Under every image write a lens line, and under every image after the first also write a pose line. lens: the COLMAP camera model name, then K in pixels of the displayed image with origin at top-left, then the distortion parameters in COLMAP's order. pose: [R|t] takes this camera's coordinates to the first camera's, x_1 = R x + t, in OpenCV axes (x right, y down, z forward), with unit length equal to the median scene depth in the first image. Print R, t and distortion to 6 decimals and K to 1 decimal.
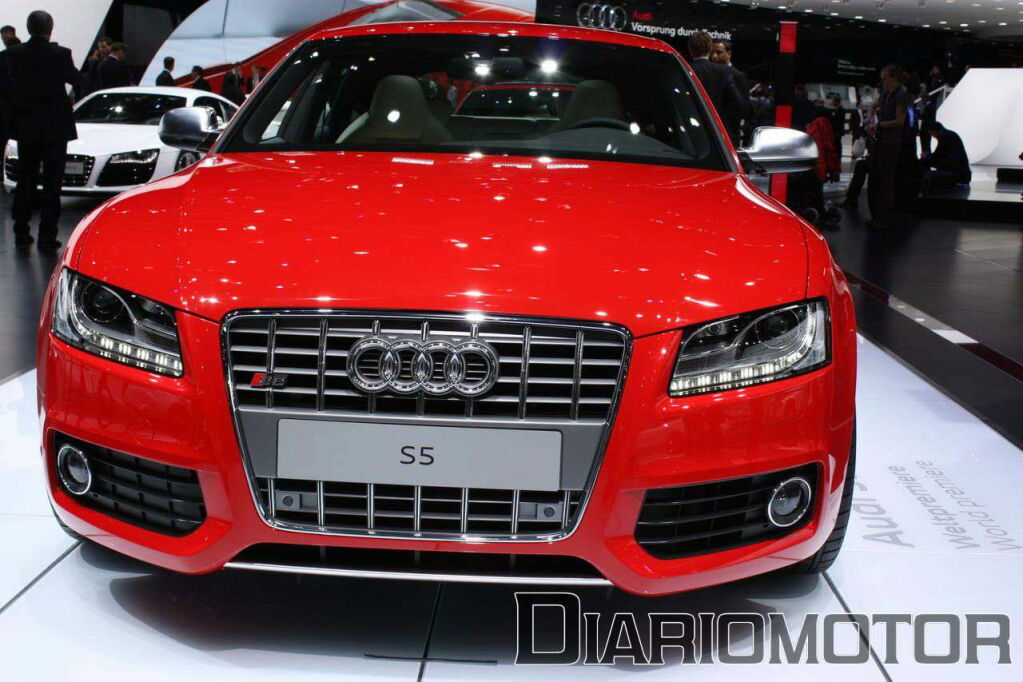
lens RADIAL K [[1417.0, 0, 511.4], [0, 1417.0, 343.1], [0, 0, 1]] dist [-0.011370, 0.000000]
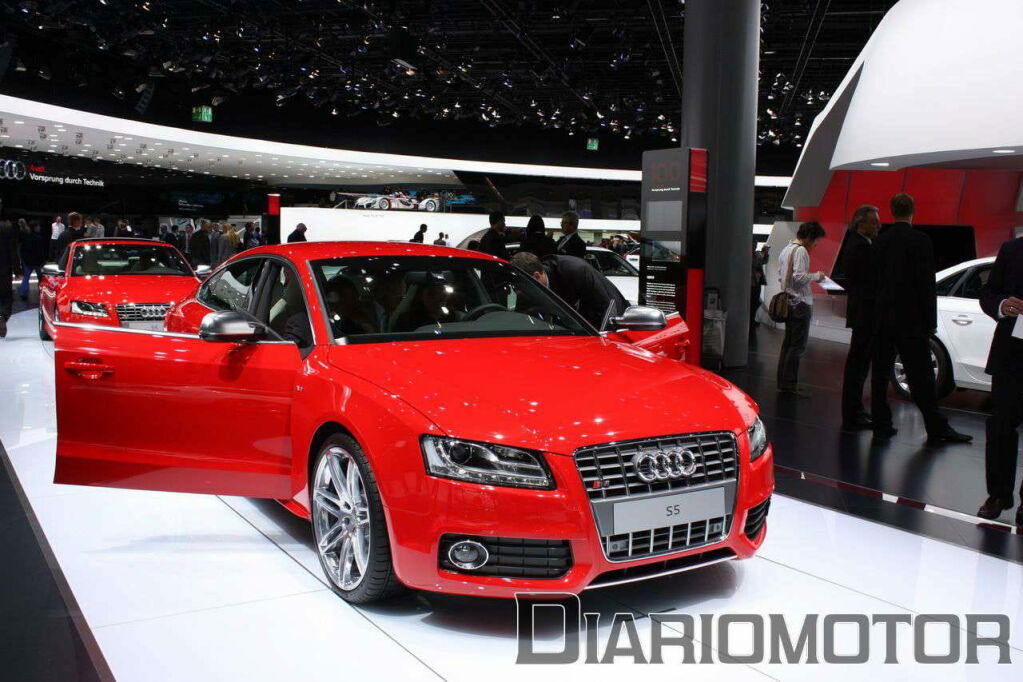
lens RADIAL K [[996.8, 0, 511.2], [0, 996.8, 339.2], [0, 0, 1]] dist [0.026806, 0.000000]
pose [[0.832210, -0.074595, 0.549420, -0.981943], [0.102641, 0.994508, -0.020446, -0.149457], [-0.544878, 0.073408, 0.835296, -0.051108]]
